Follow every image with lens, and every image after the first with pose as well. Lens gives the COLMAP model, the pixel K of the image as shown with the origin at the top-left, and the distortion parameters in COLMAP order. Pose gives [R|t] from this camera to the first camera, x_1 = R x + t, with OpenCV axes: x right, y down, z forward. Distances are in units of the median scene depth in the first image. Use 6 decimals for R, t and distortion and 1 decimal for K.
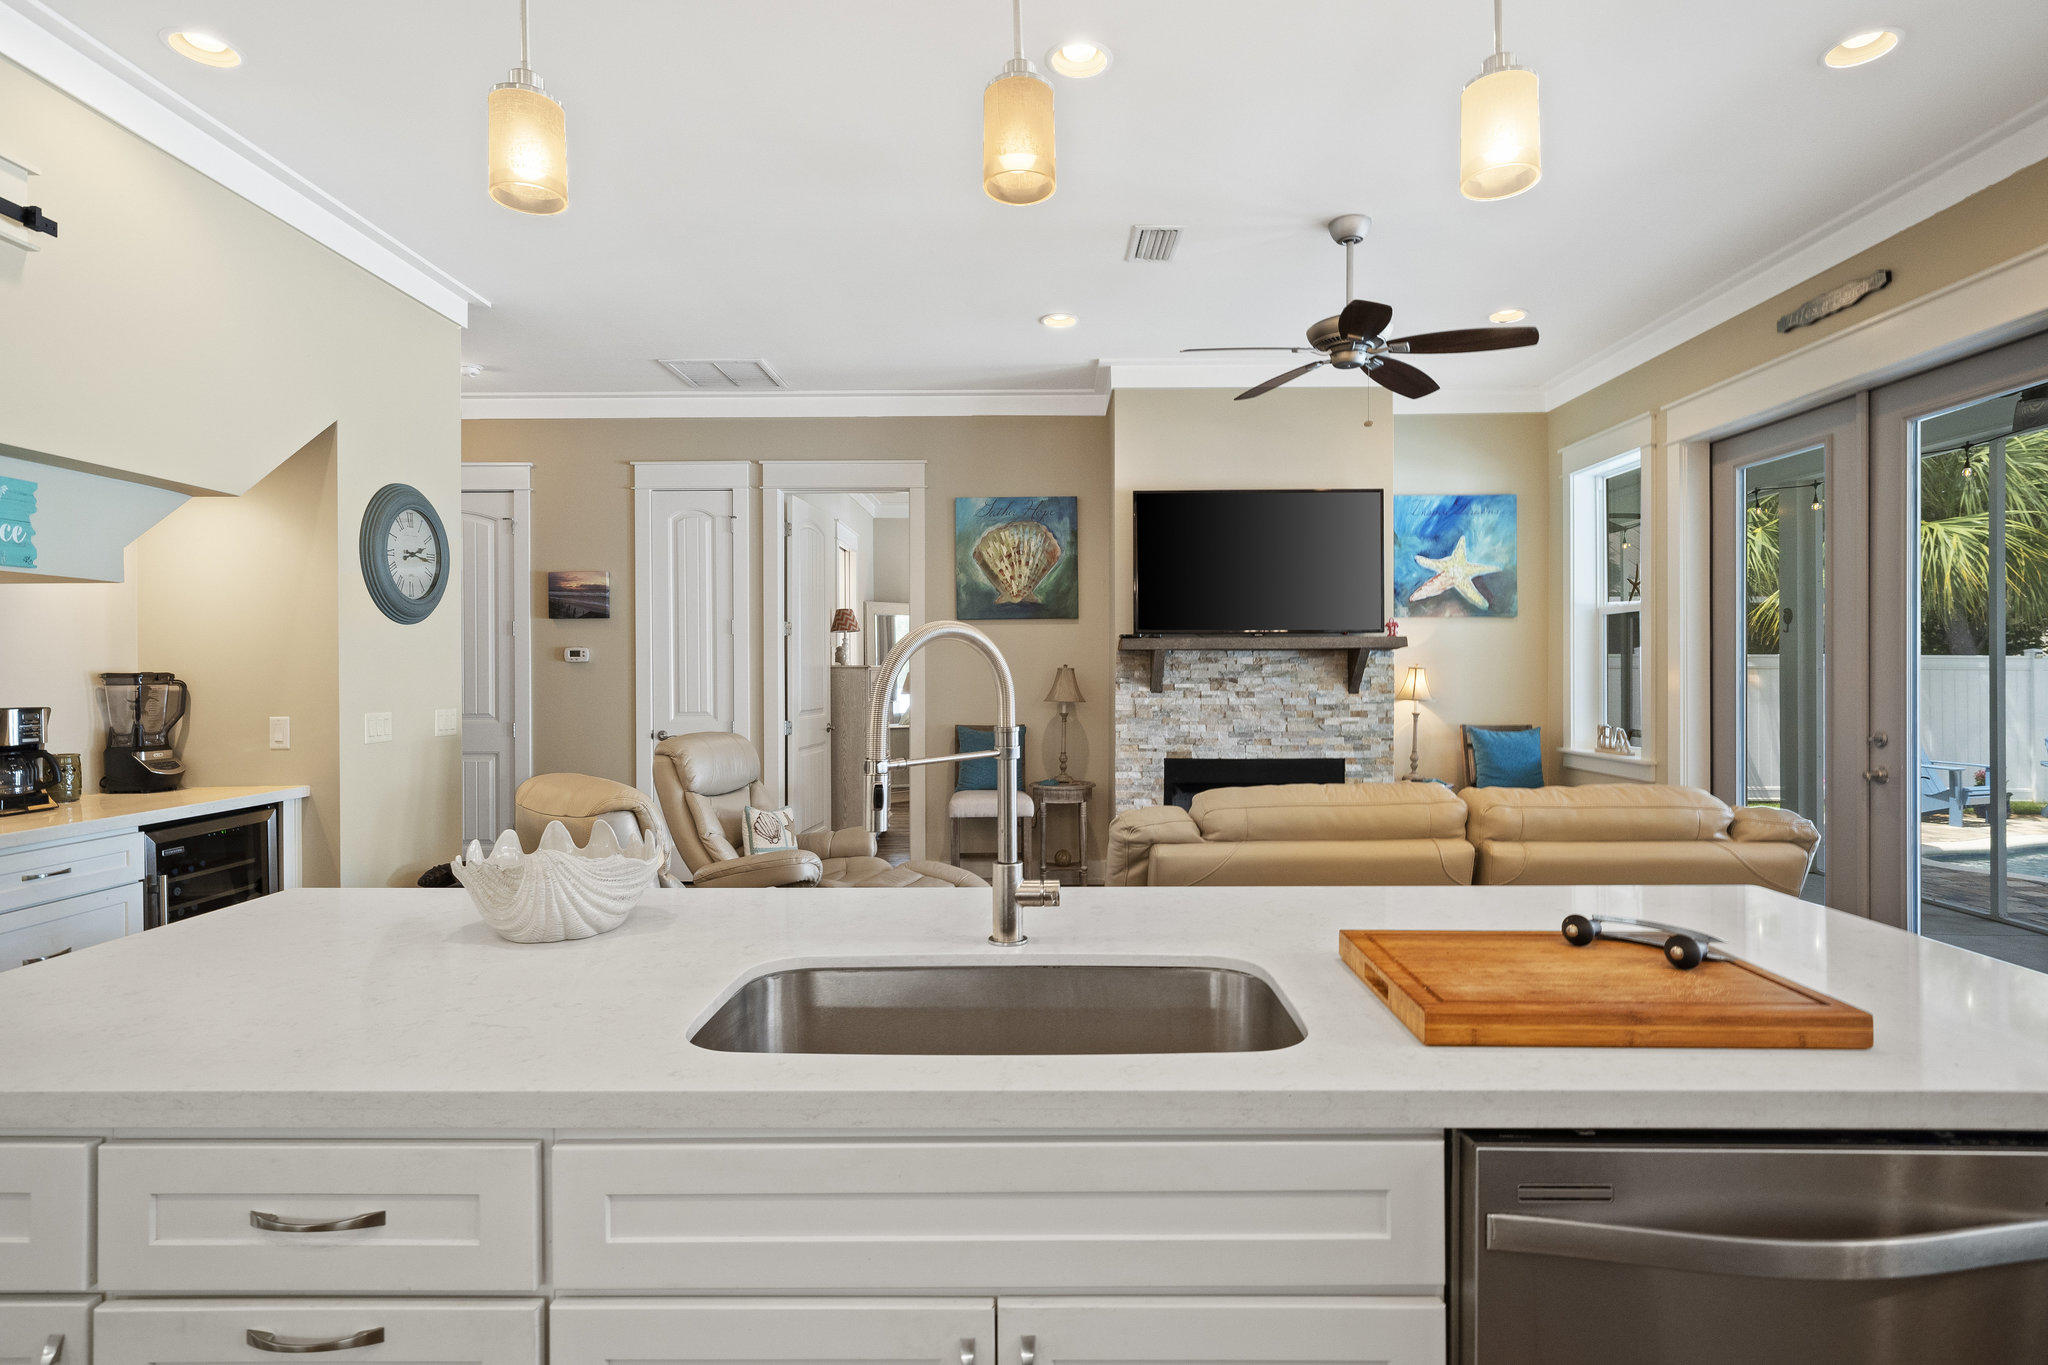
lens RADIAL K [[1016.9, 0, 1038.7], [0, 1016.9, 672.7], [0, 0, 1]] dist [0.002041, -0.000021]
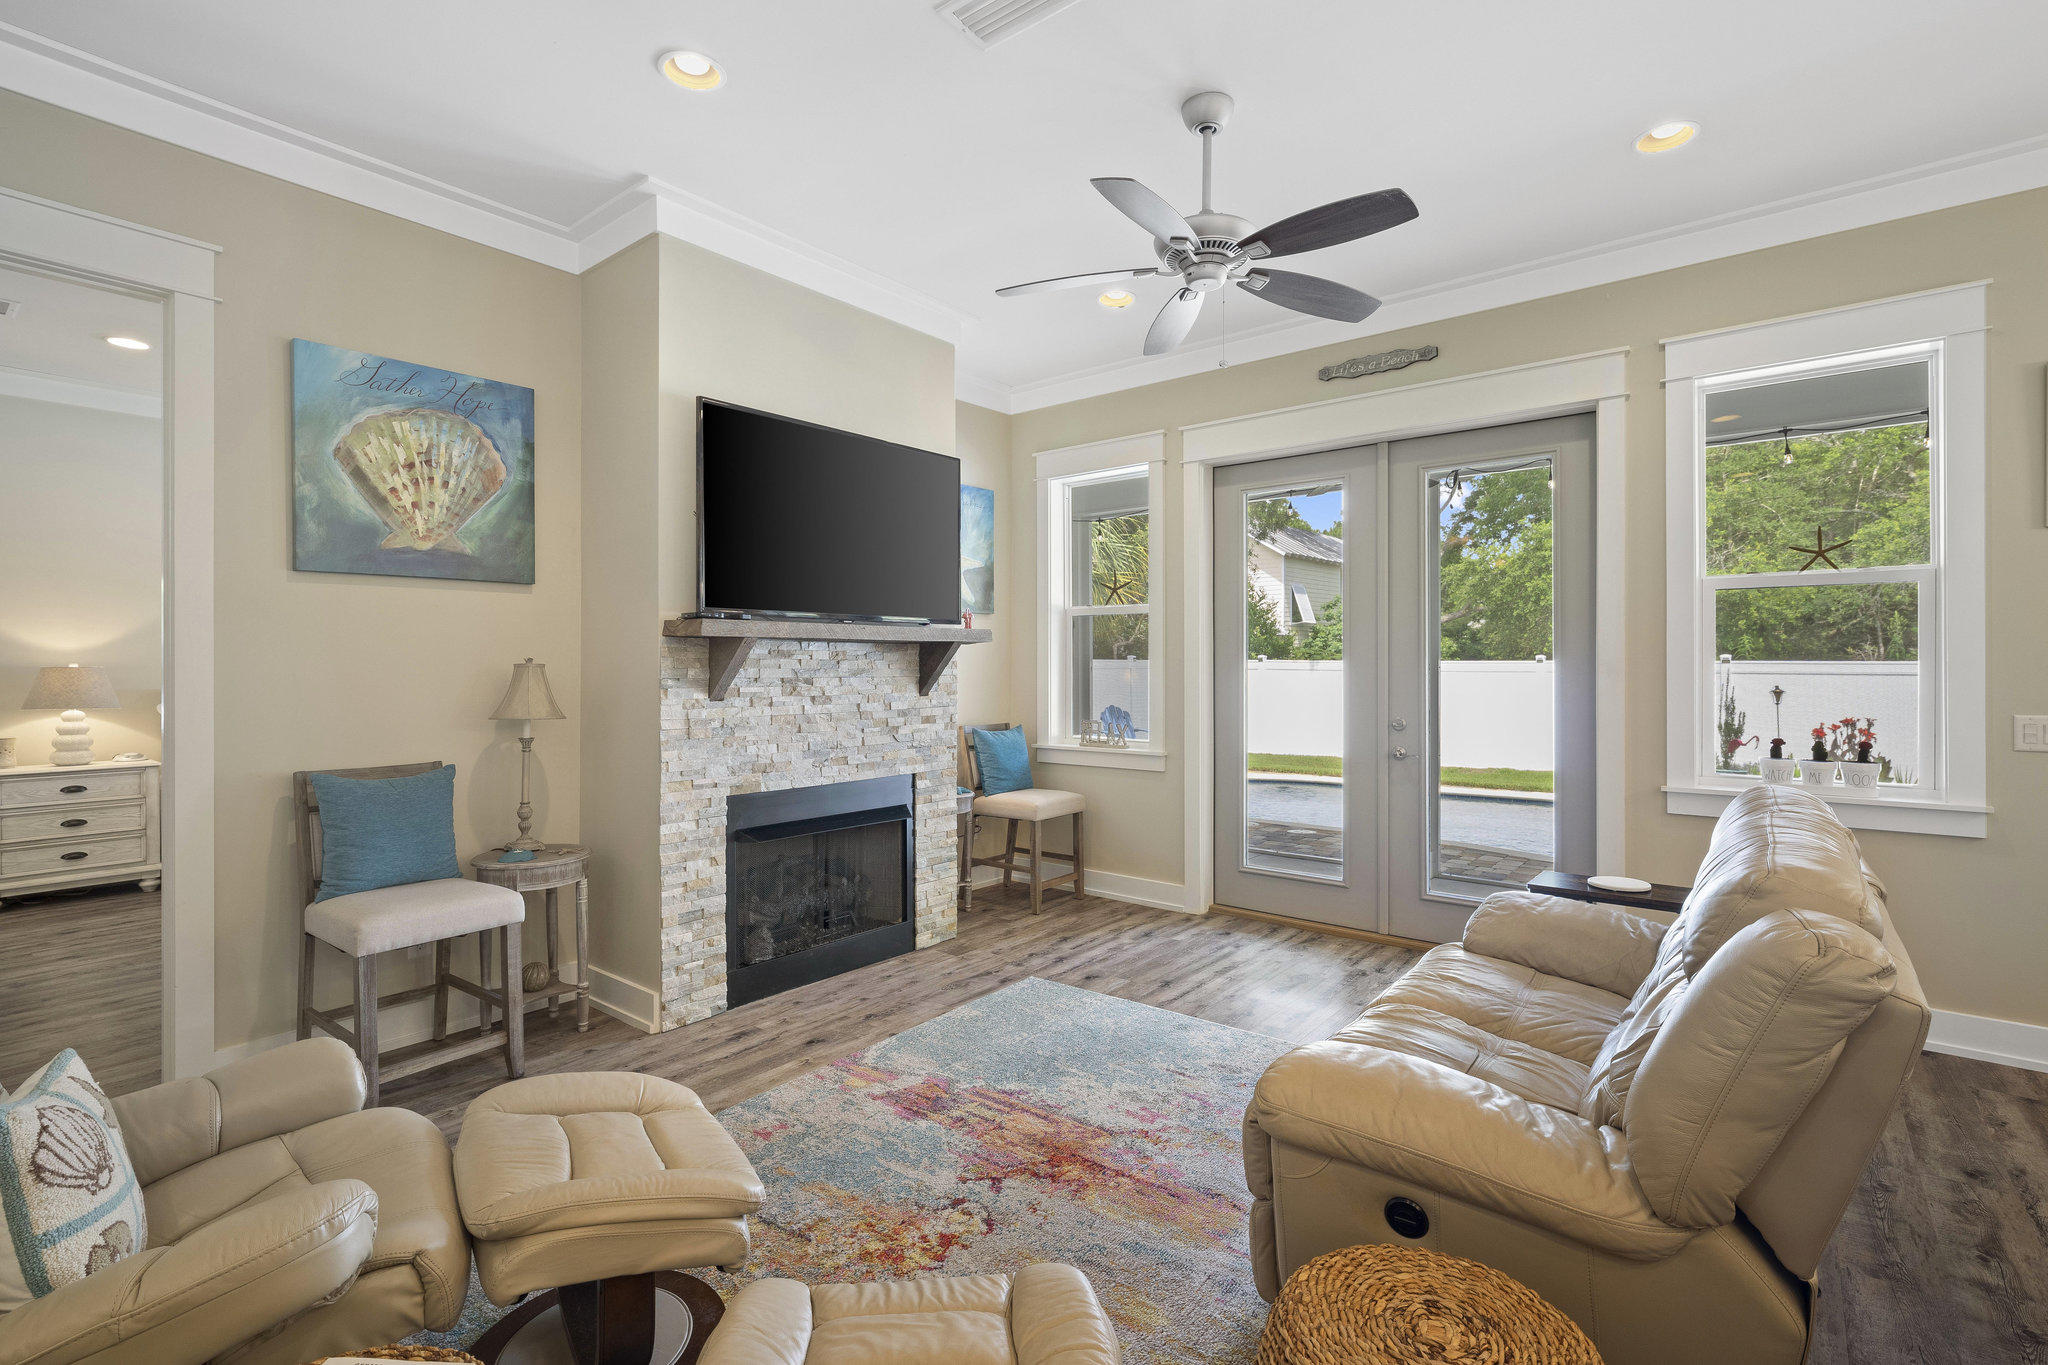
lens RADIAL K [[931.4, 0, 1026.3], [0, 931.4, 666.1], [0, 0, 1]] dist [-0.003309, 0.000994]
pose [[0.628318, 0.002722, 0.777952, -0.238864], [0.000326, 0.999993, -0.003761, -0.001048], [-0.777957, 0.002617, 0.628313, 0.447284]]
